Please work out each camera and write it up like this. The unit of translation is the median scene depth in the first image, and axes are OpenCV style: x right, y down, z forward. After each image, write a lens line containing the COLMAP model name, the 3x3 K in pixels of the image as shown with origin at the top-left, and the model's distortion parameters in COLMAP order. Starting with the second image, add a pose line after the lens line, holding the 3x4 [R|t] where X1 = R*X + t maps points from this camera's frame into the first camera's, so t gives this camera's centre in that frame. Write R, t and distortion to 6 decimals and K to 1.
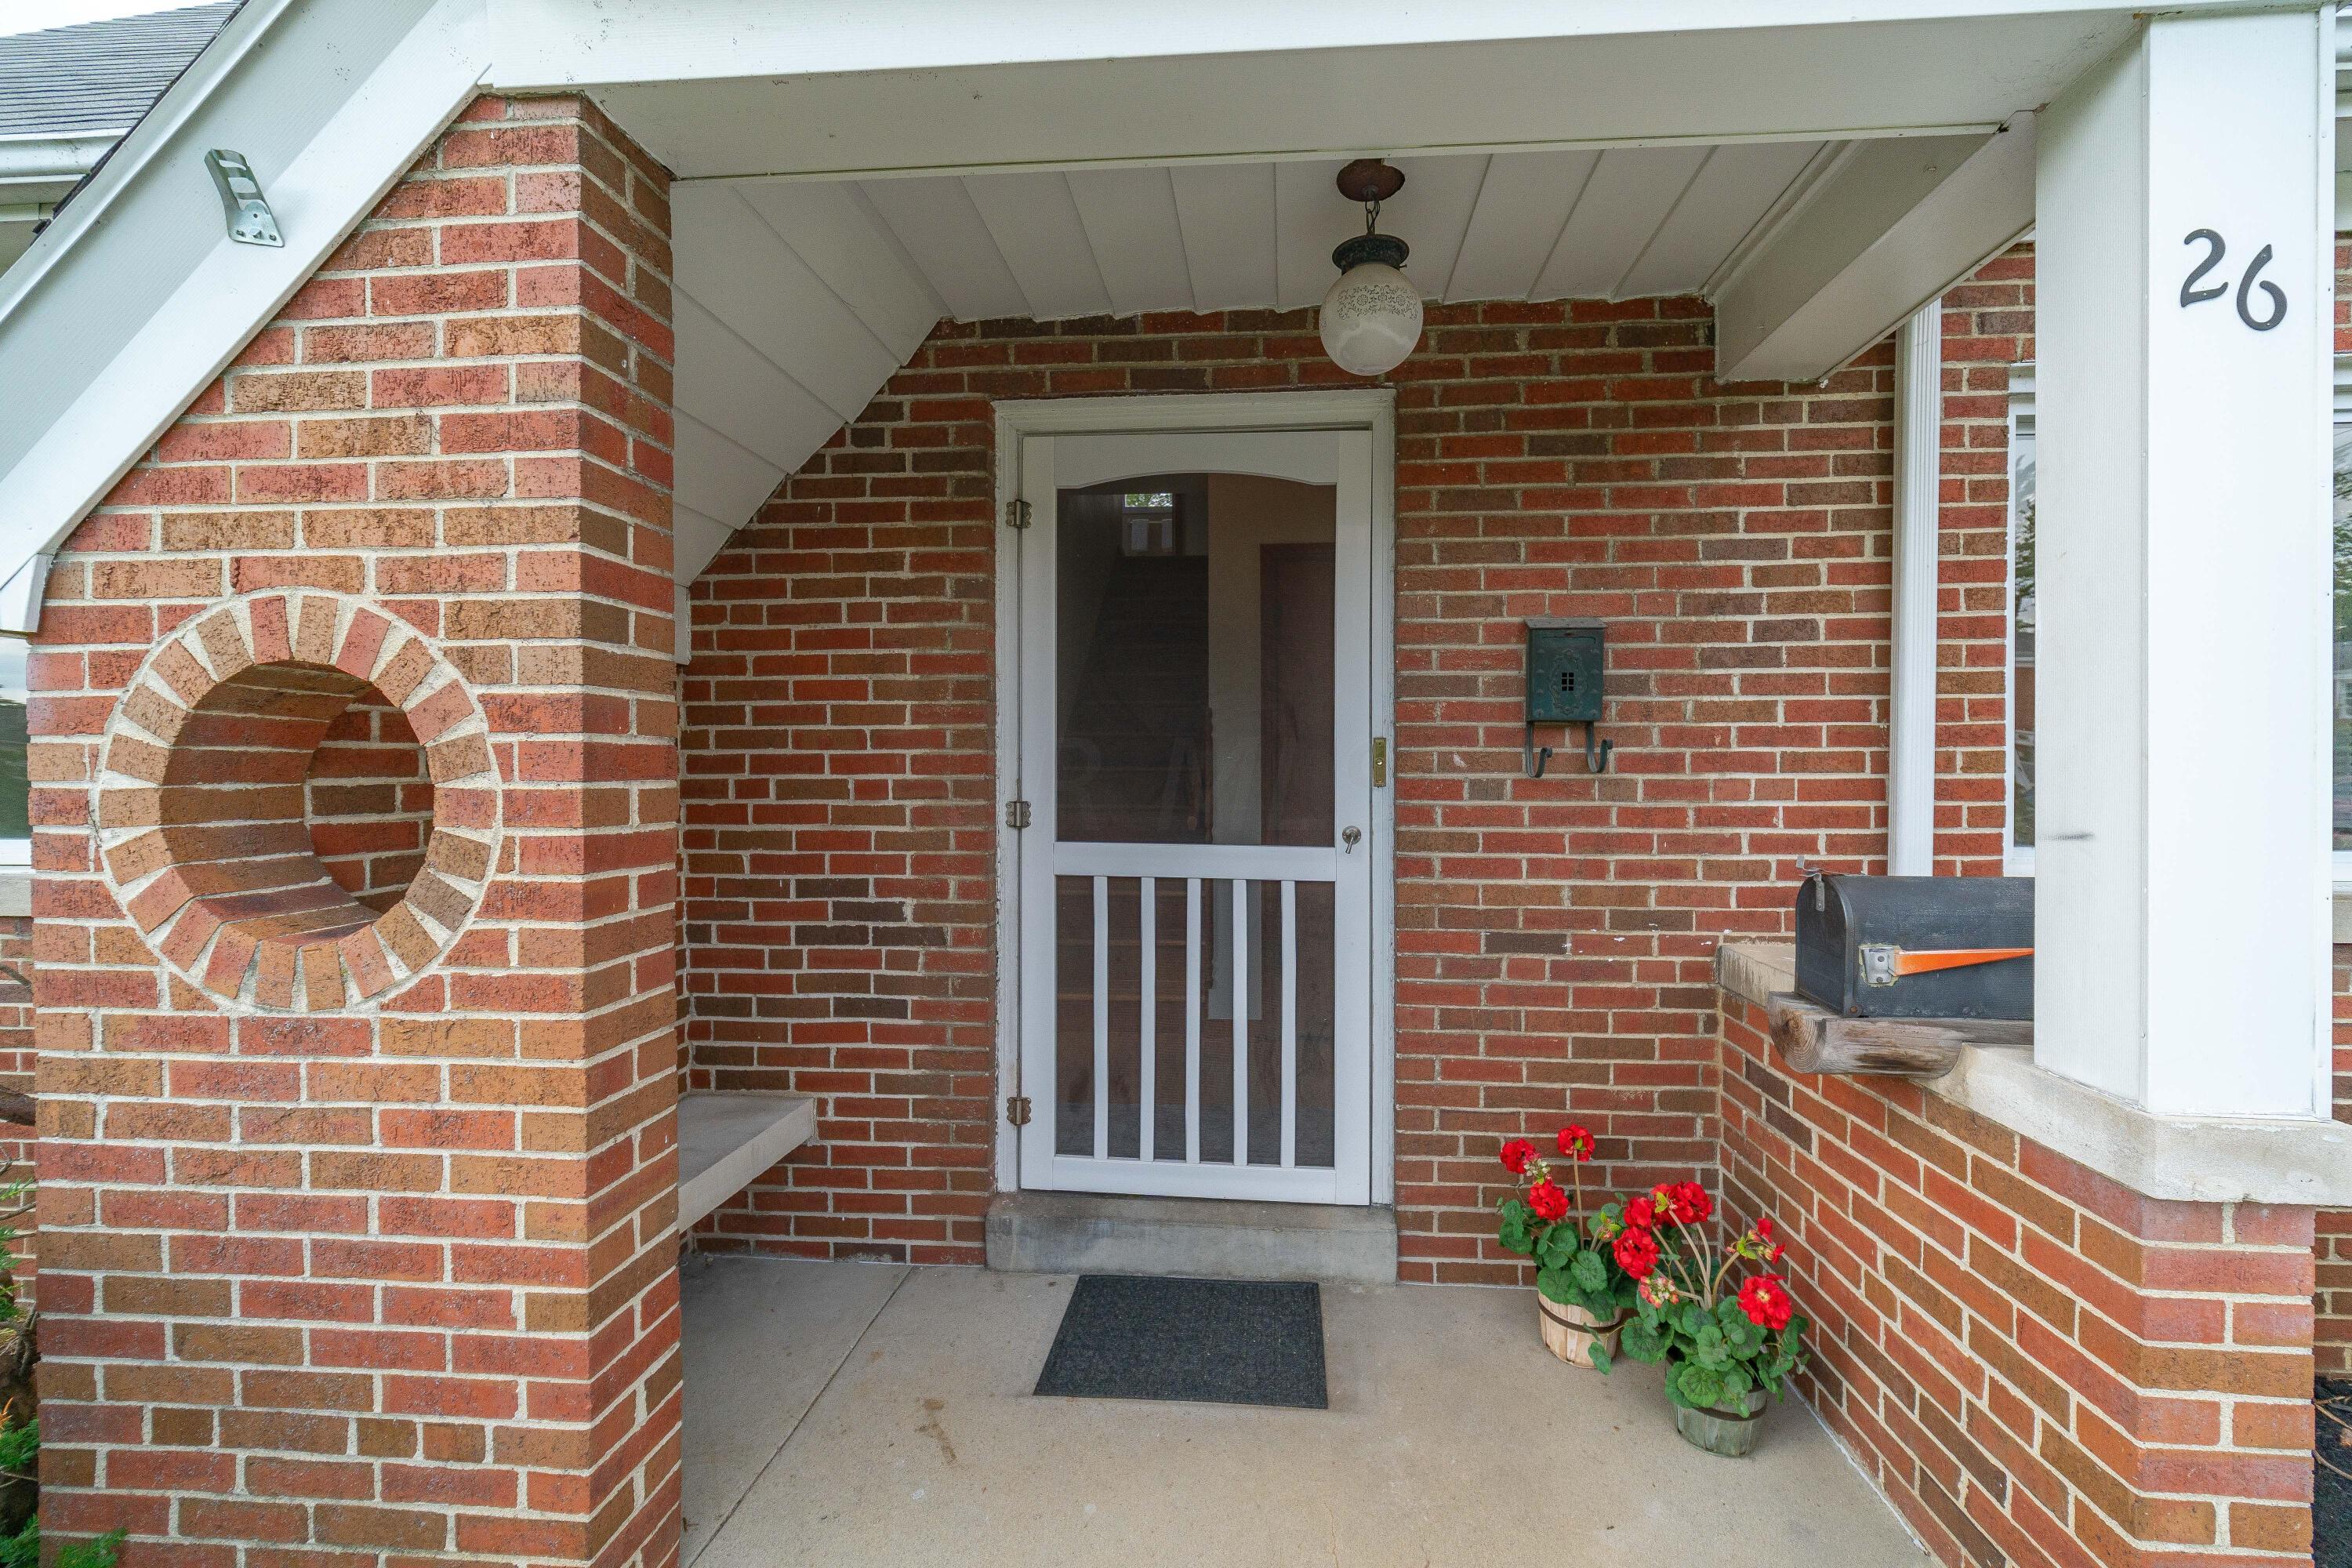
lens RADIAL K [[974.0, 0, 1189.9], [0, 974.0, 776.3], [0, 0, 1]] dist [0.002709, 0.000085]
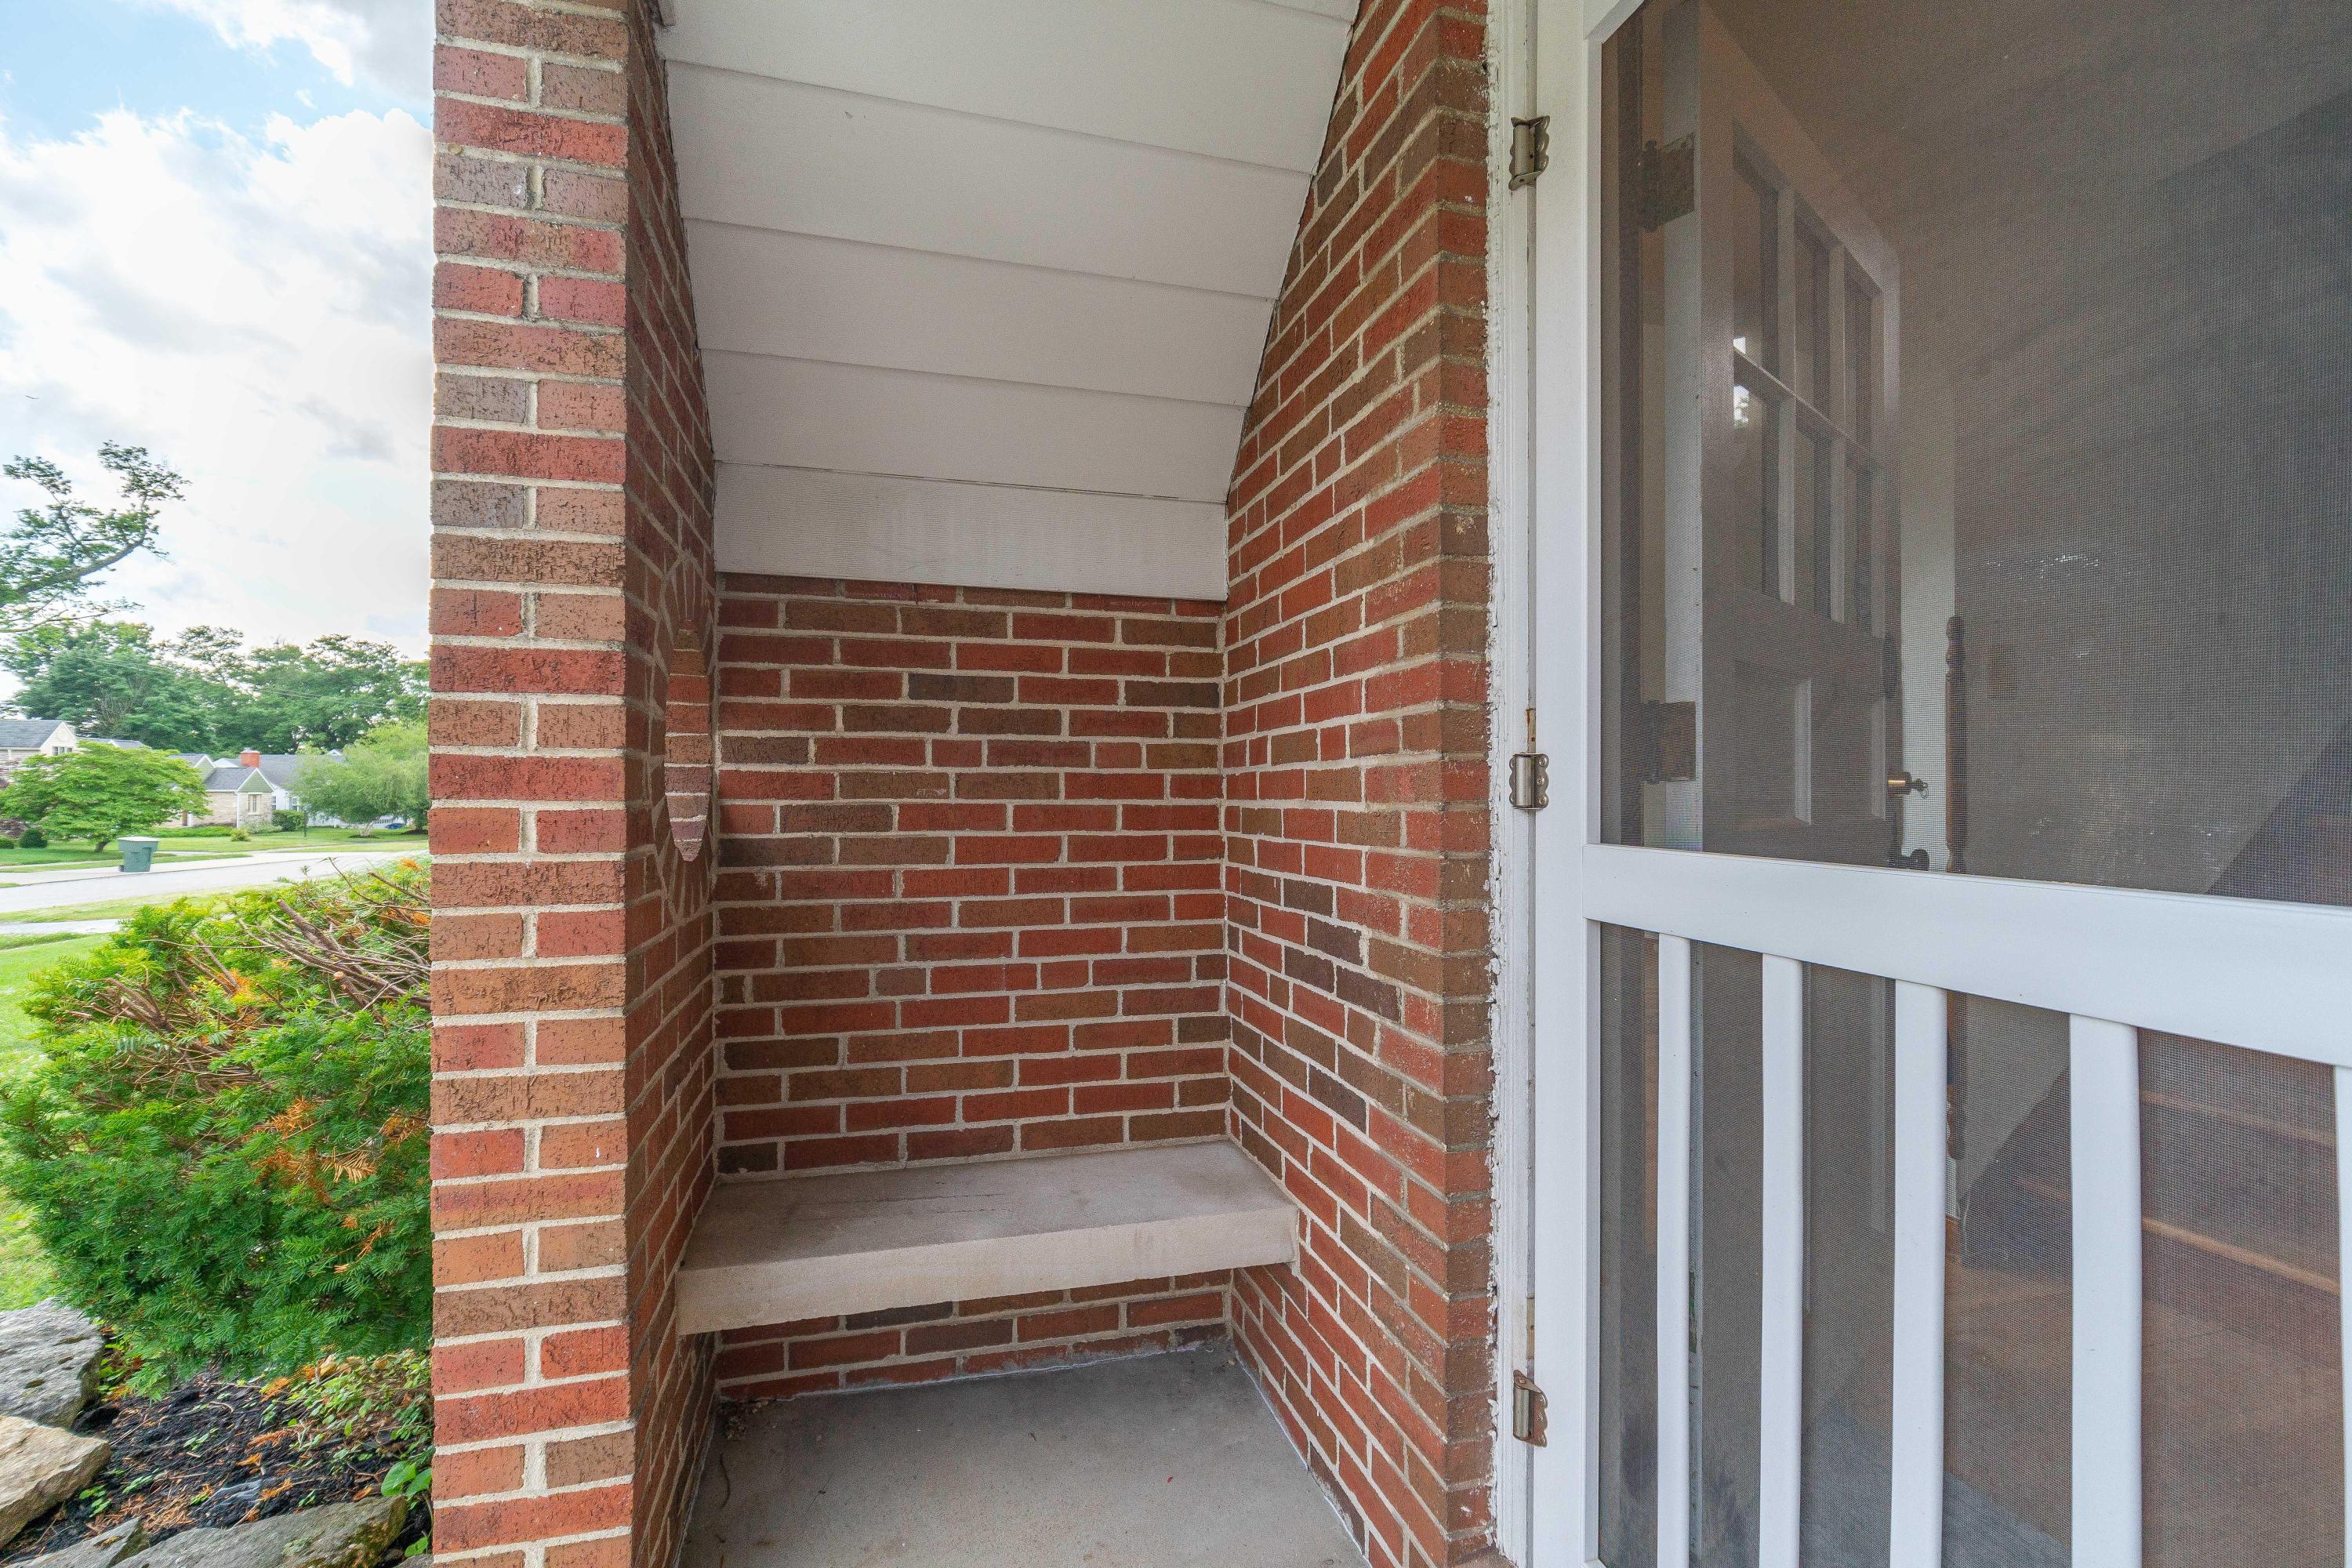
lens RADIAL K [[974.0, 0, 1165.4], [0, 974.0, 795.2], [0, 0, 1]] dist [0.002709, 0.000085]
pose [[0.349220, -0.001922, -0.937039, 0.213720], [-0.007558, 0.999960, -0.004868, 0.050456], [0.937010, 0.008782, 0.349192, 0.684941]]
